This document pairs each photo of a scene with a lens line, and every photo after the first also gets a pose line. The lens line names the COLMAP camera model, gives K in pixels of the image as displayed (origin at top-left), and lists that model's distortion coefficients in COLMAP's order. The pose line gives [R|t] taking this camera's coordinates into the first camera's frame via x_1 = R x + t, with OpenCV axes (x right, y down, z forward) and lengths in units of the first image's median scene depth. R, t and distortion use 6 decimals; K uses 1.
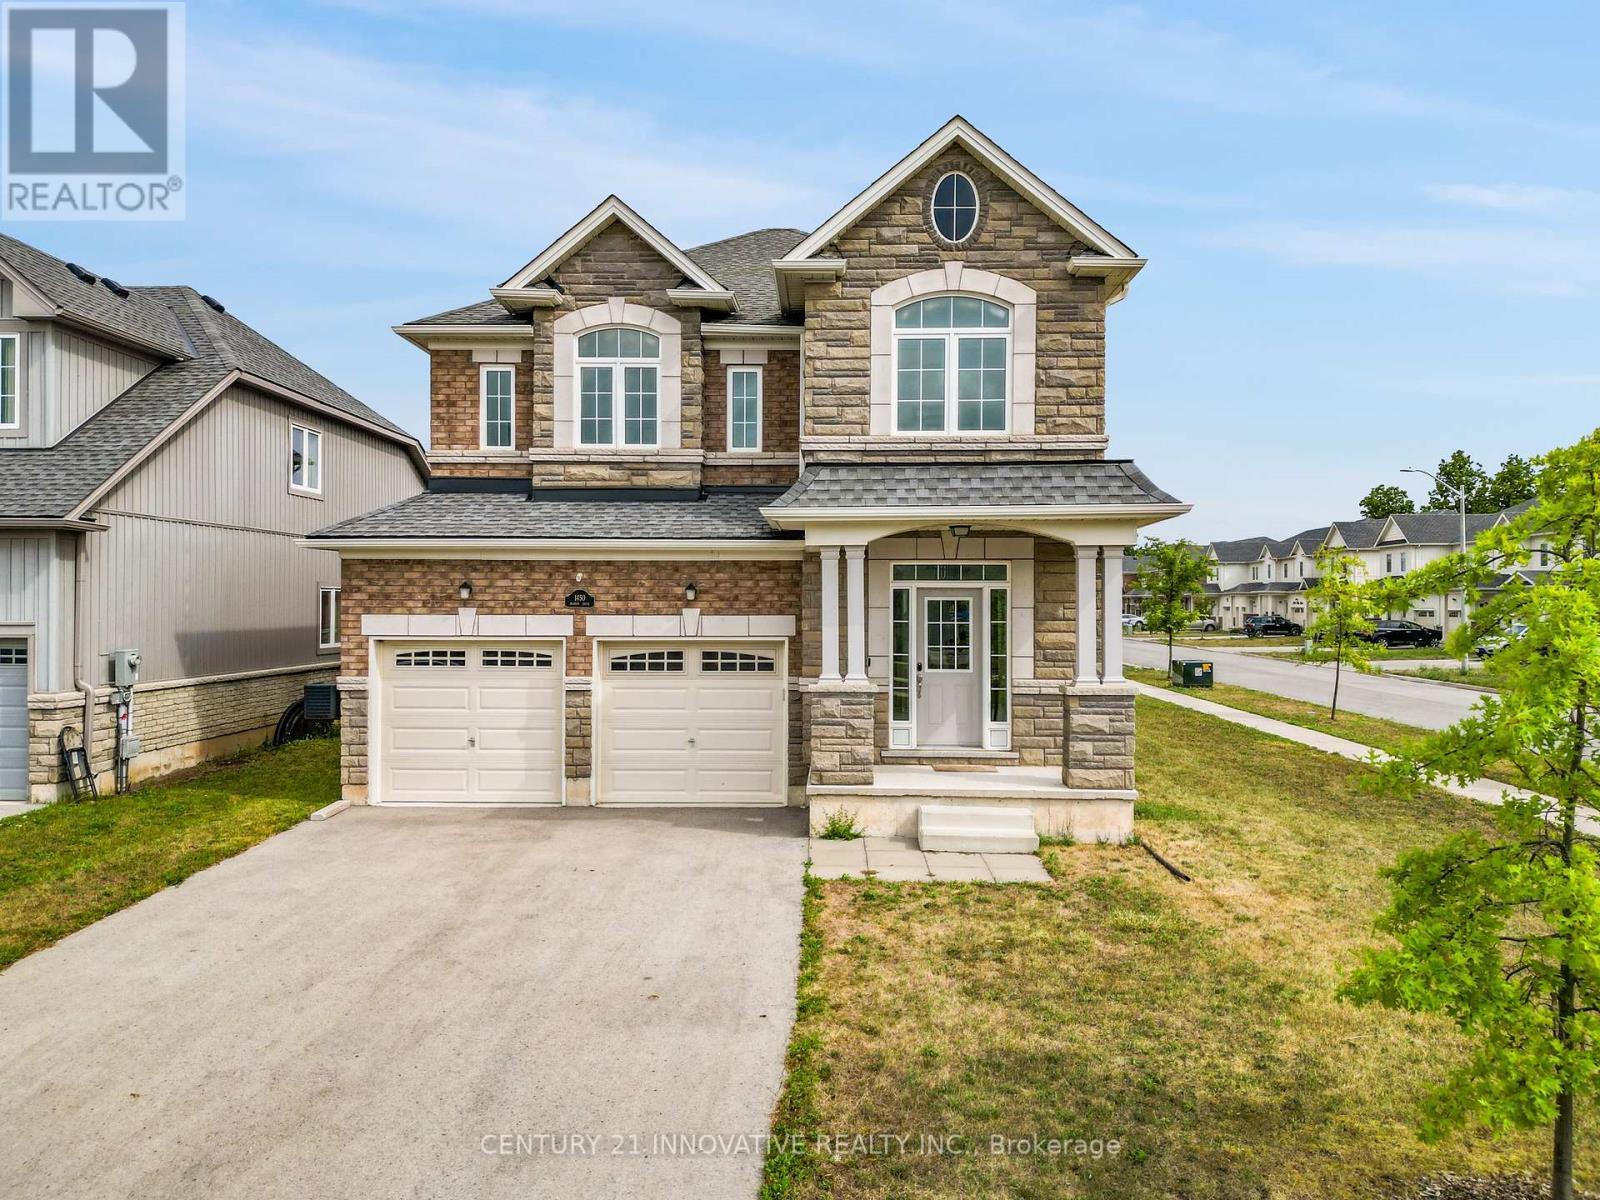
lens RADIAL K [[1180.9, 0, 795.6], [0, 1180.9, 597.8], [0, 0, 1]] dist [0.054218, -0.037331]
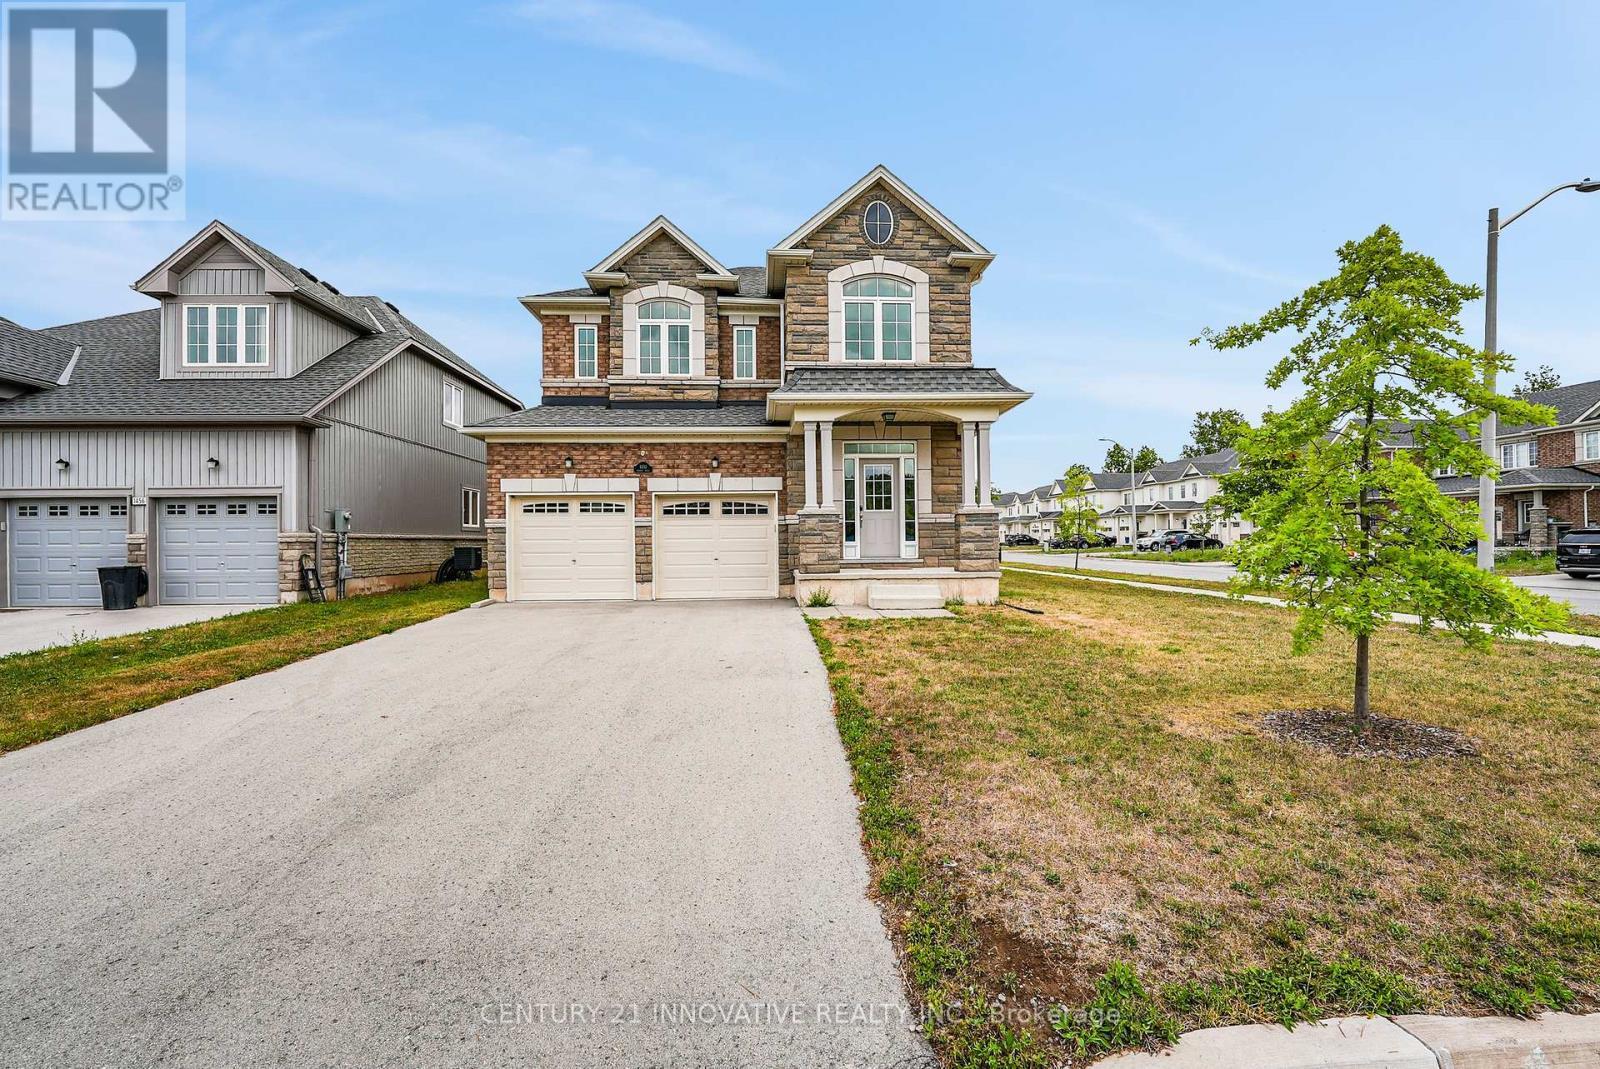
lens RADIAL K [[705.0, 0, 804.5], [0, 705.0, 537.4], [0, 0, 1]] dist [-0.015799, -0.001084]
pose [[0.995516, -0.012060, 0.093820, -0.059490], [0.012241, 0.999924, -0.001360, 0.097055], [-0.093797, 0.002502, 0.995588, 0.056821]]
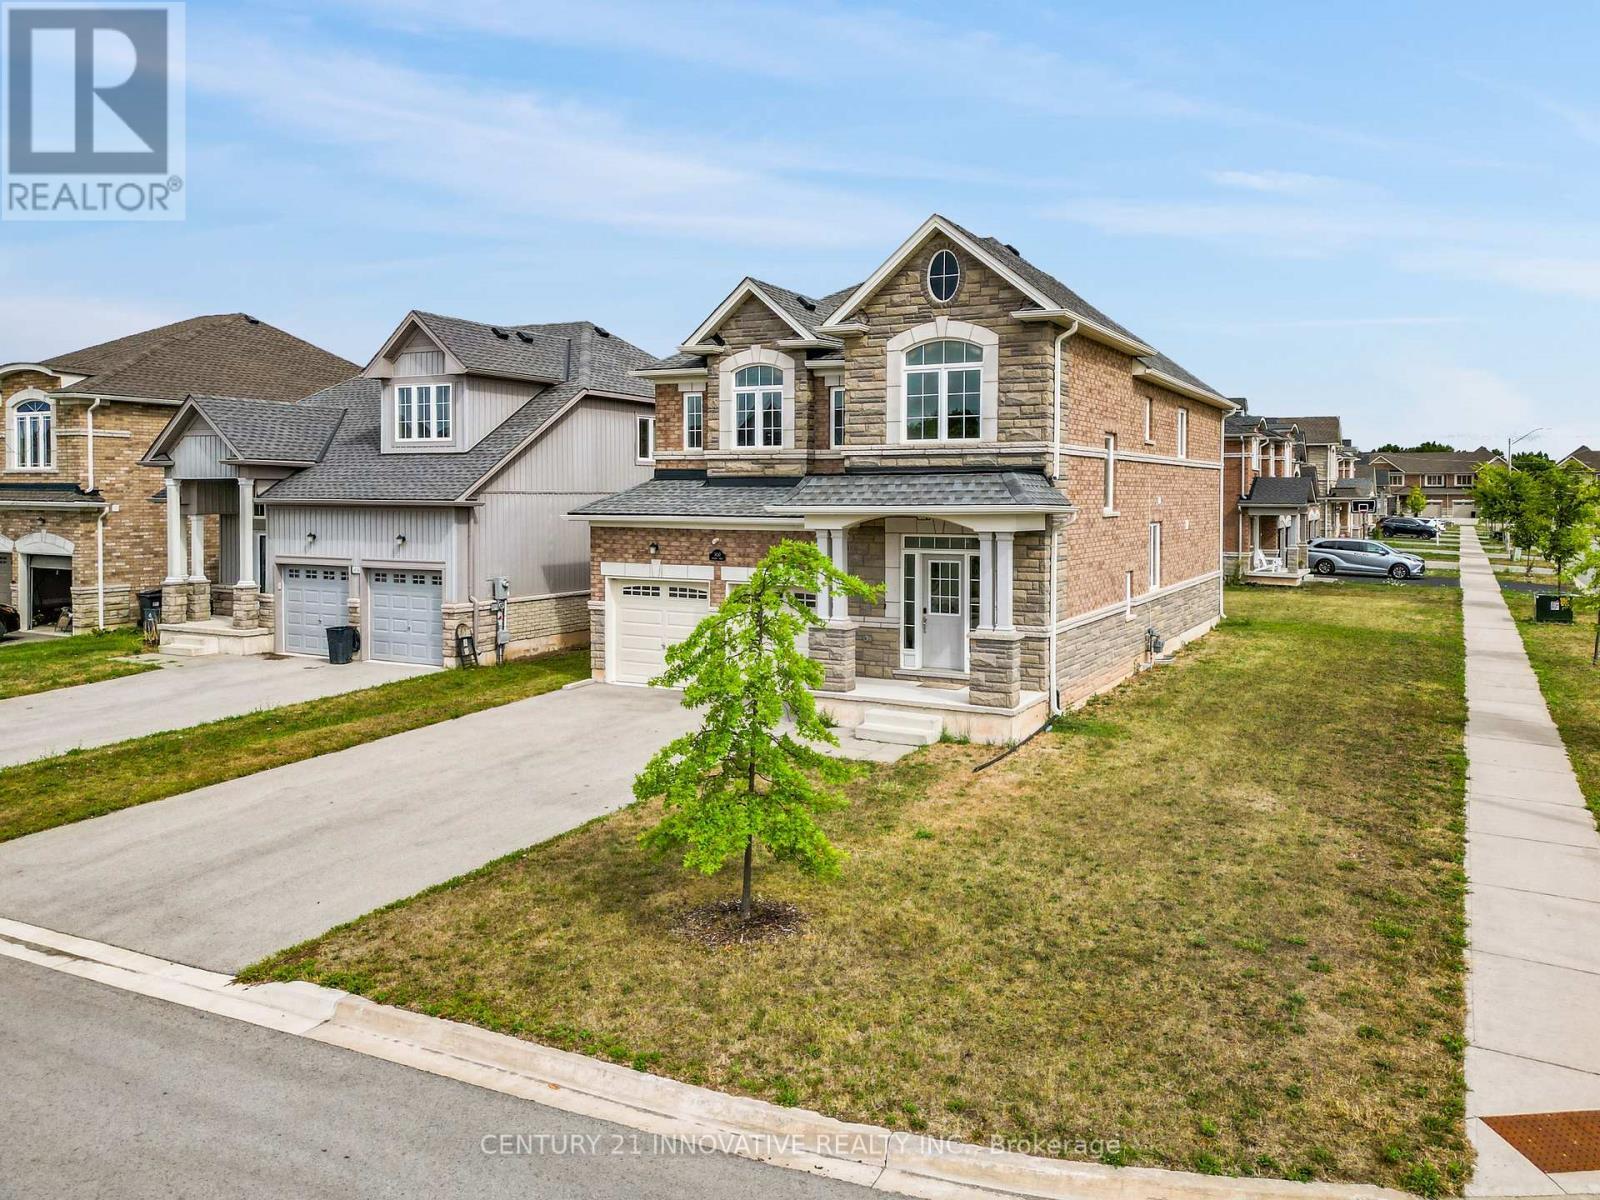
lens RADIAL K [[1180.9, 0, 833.5], [0, 1180.9, 534.8], [0, 0, 1]] dist [0.054218, -0.037331]
pose [[0.904178, 0.013670, -0.426938, 0.586738], [0.001983, 0.999343, 0.036197, -0.078533], [0.427152, -0.033575, 0.903556, -0.285069]]
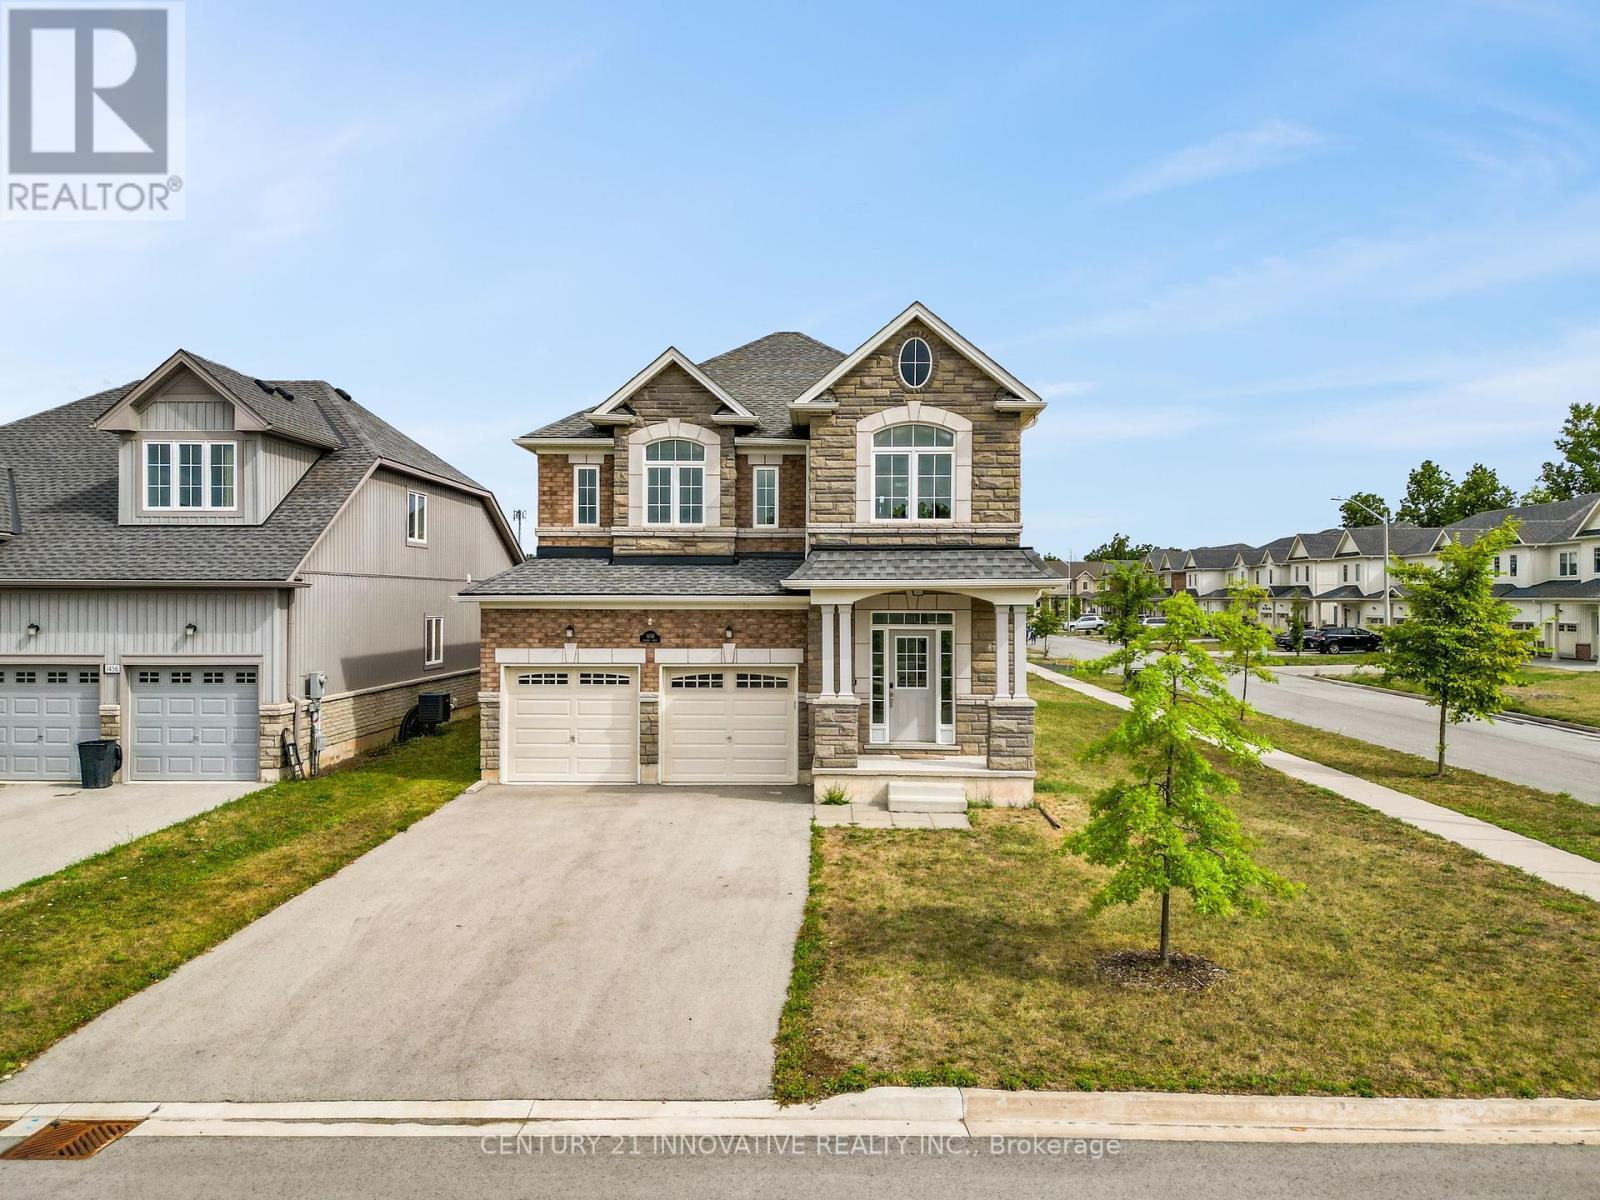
lens RADIAL K [[1180.9, 0, 792.9], [0, 1180.9, 588.6], [0, 0, 1]] dist [0.054218, -0.037331]
pose [[0.999998, -0.001191, -0.001310, -0.010642], [0.001184, 0.999985, -0.005372, -0.048827], [0.001316, 0.005371, 0.999985, -0.406662]]
